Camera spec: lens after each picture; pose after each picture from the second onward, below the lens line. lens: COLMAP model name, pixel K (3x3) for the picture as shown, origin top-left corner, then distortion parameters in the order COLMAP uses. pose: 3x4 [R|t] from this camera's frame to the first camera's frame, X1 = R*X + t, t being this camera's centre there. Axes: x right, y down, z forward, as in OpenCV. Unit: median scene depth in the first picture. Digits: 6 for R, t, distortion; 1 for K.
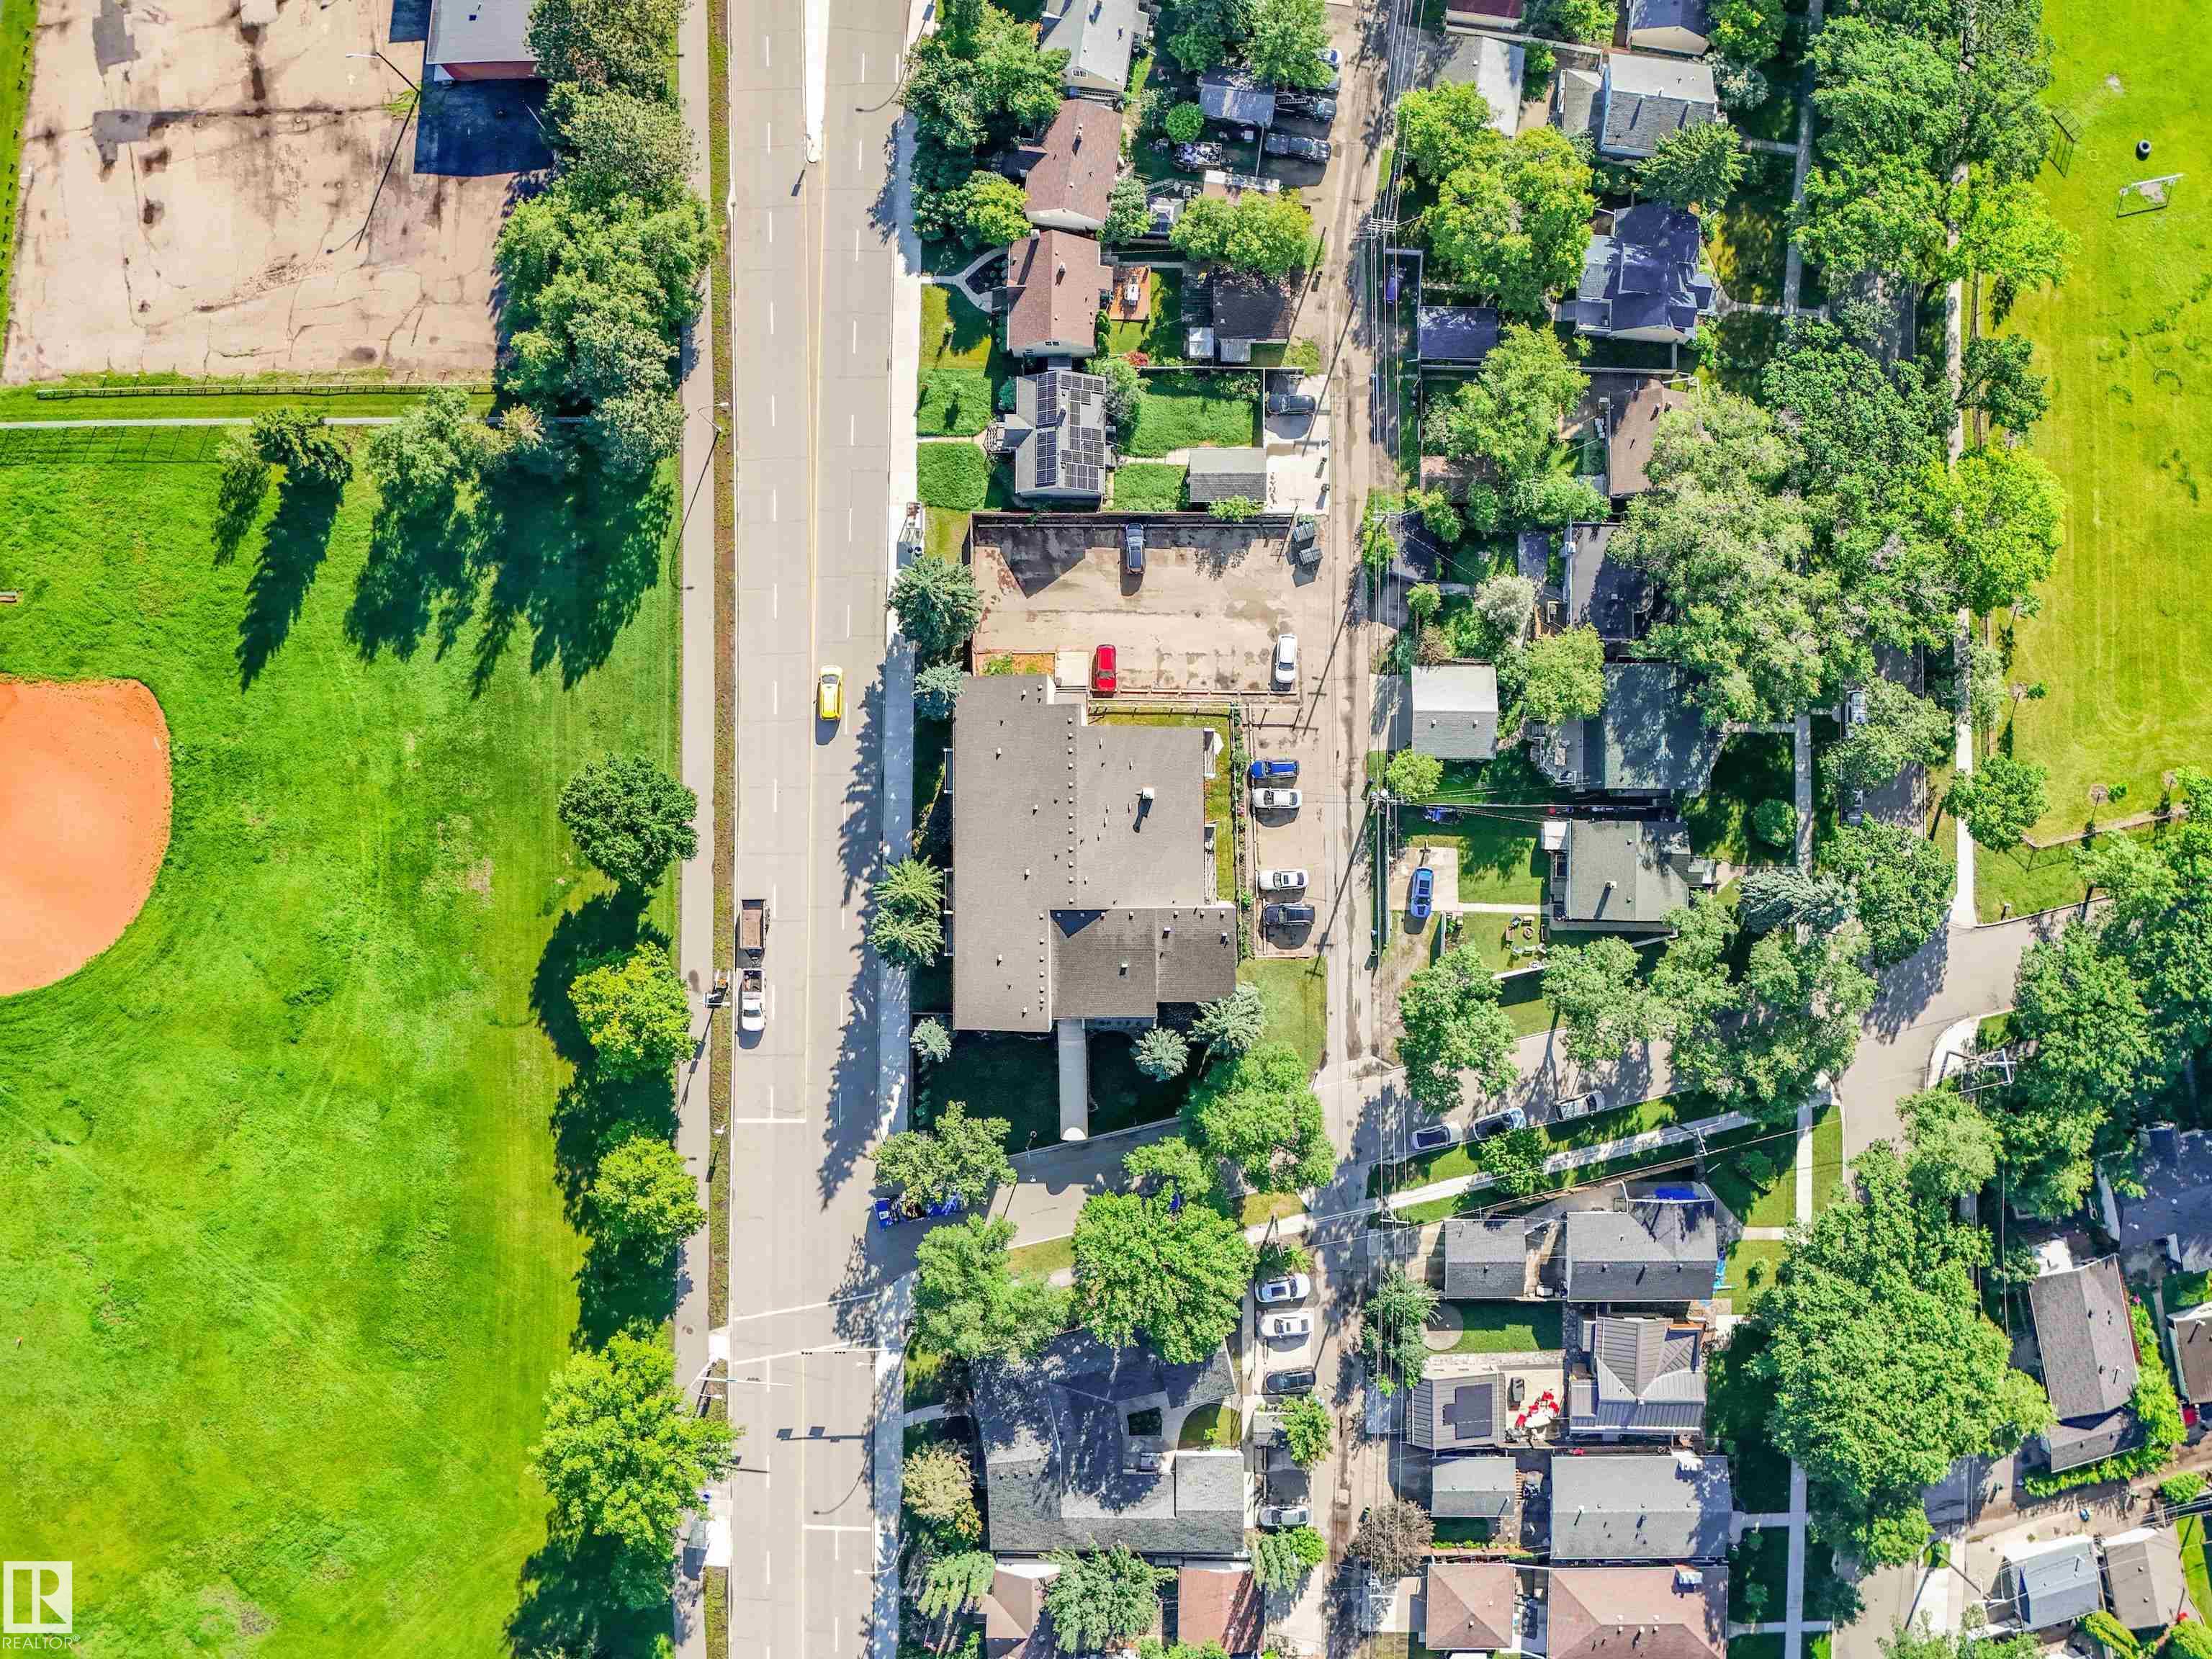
lens RADIAL K [[1544.0, 0, 1121.0], [0, 1544.0, 822.4], [0, 0, 1]] dist [-0.033588, -0.002093]
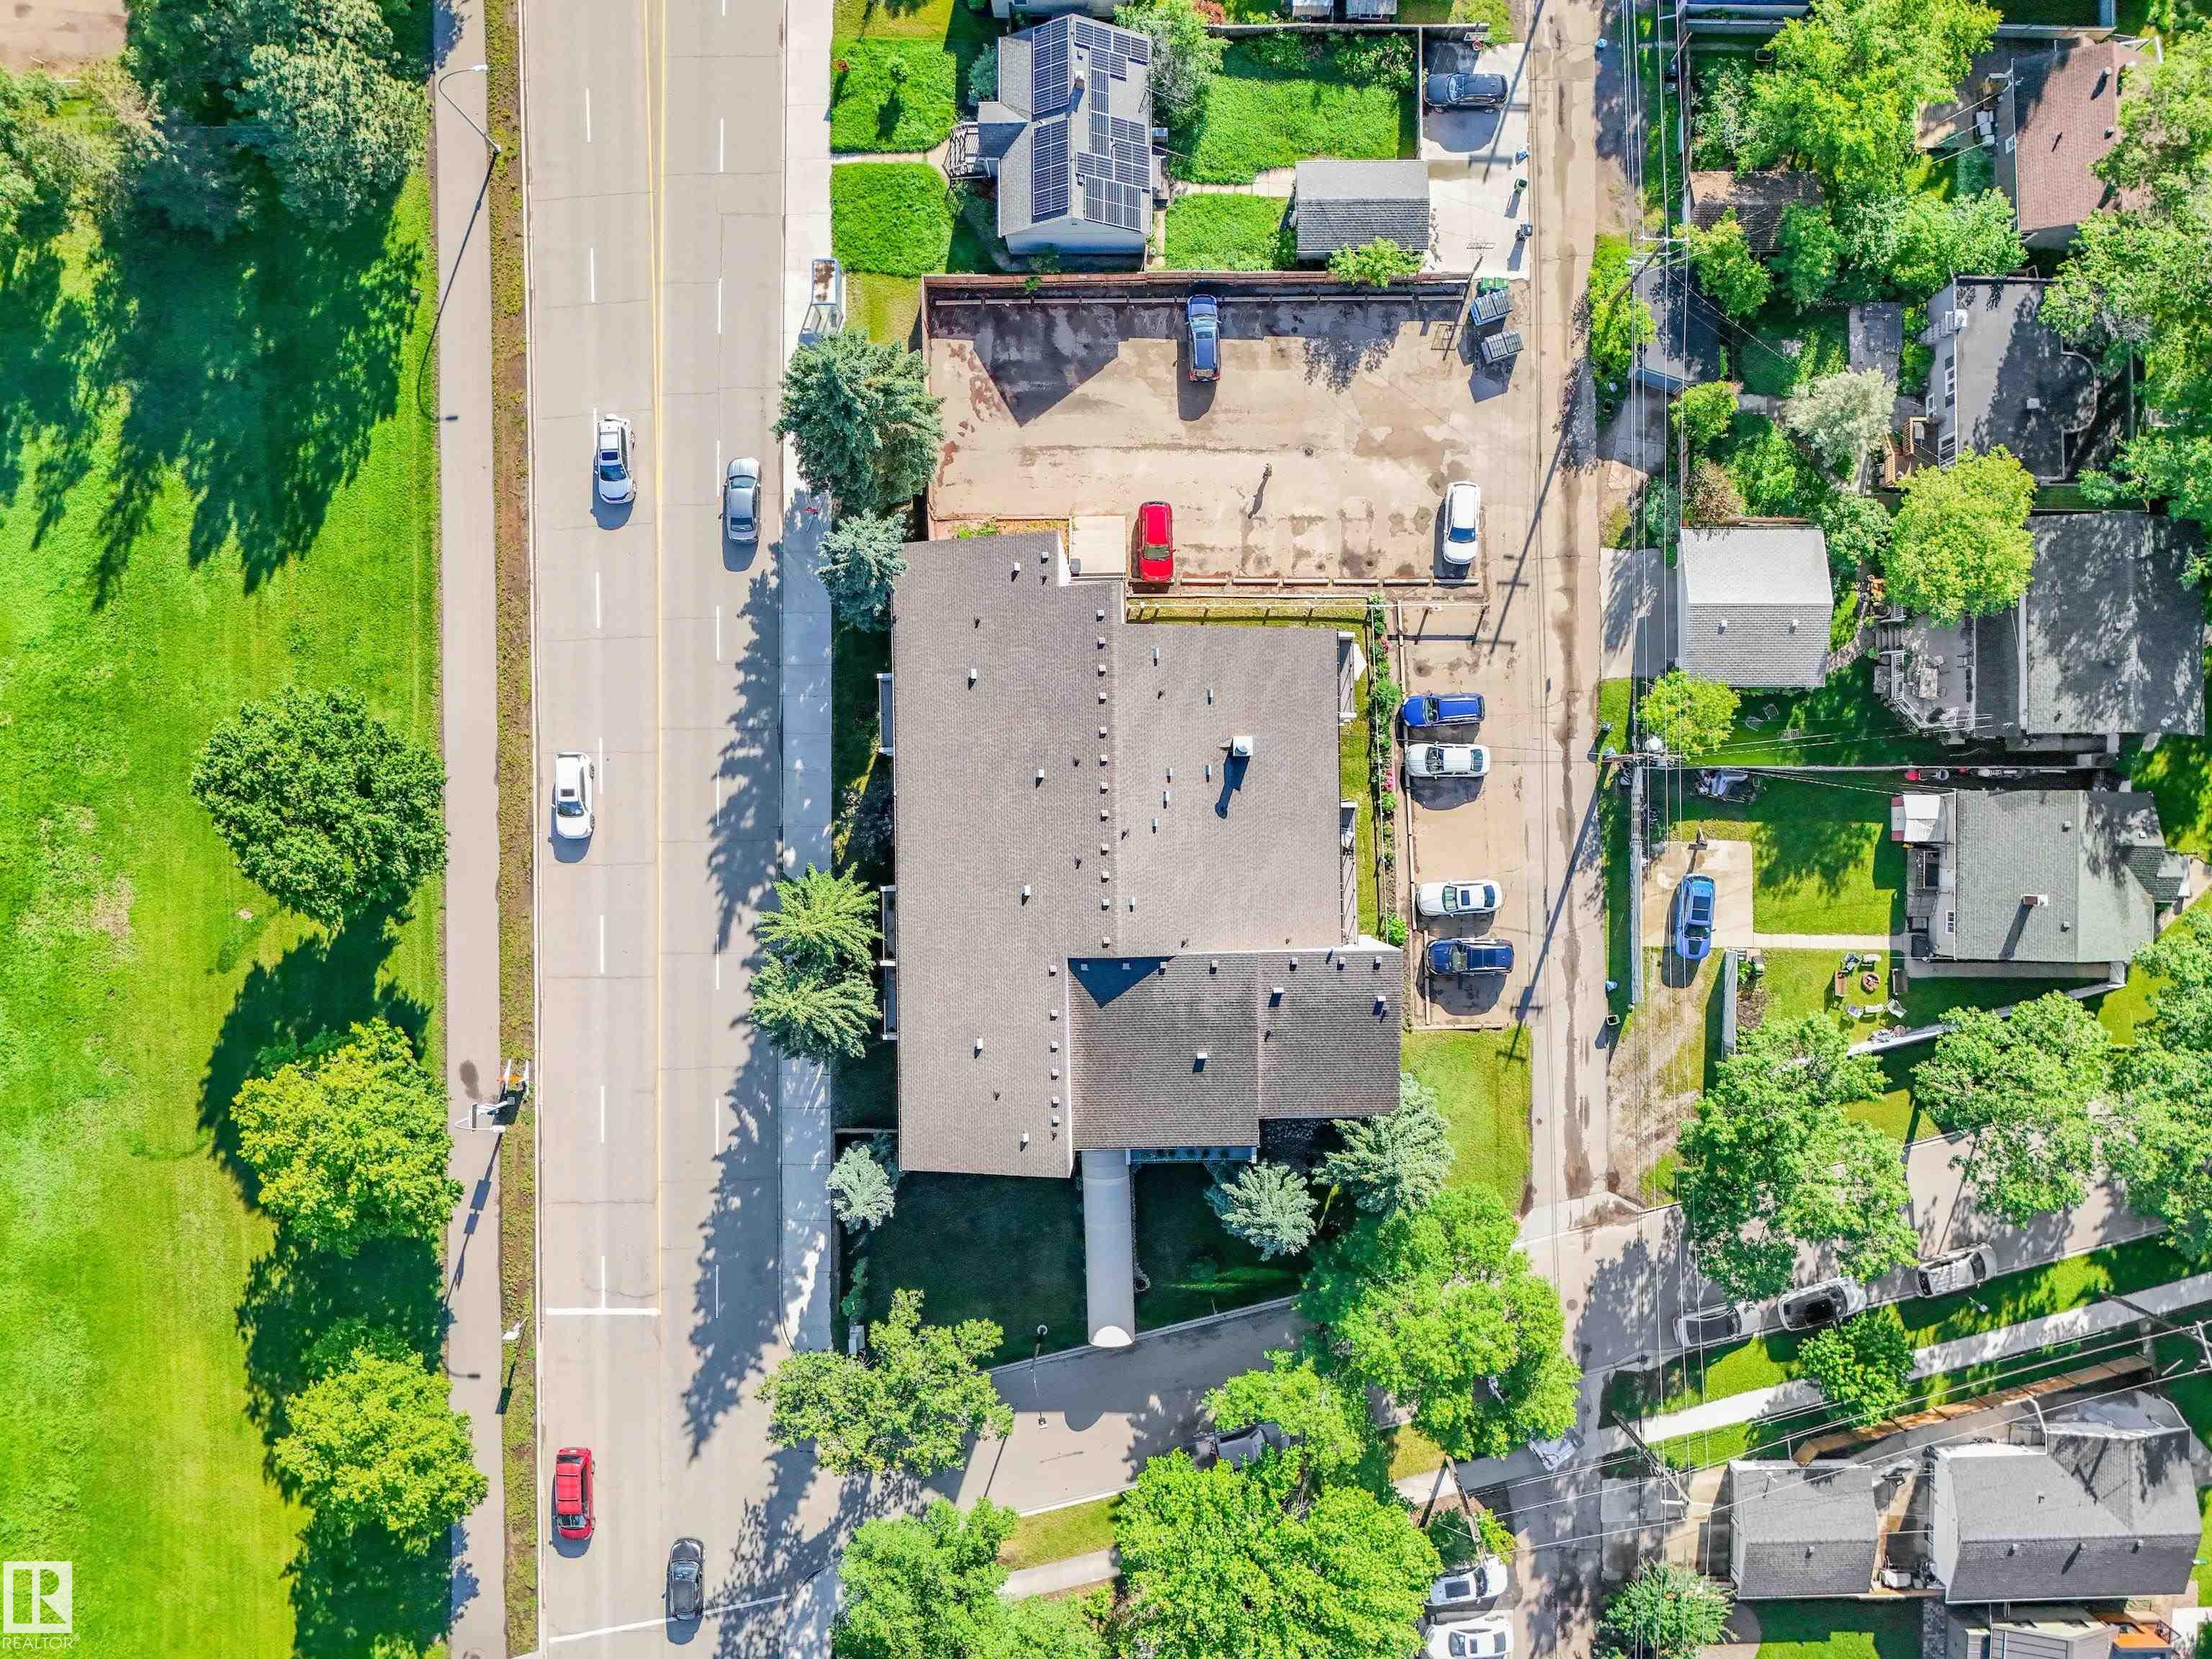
lens RADIAL K [[1544.0, 0, 1100.2], [0, 1544.0, 838.9], [0, 0, 1]] dist [-0.033588, -0.002093]
pose [[0.999840, -0.012372, -0.012927, -0.024928], [0.012367, 0.999923, -0.000453, 0.013169], [0.012932, 0.000294, 0.999916, 0.413570]]
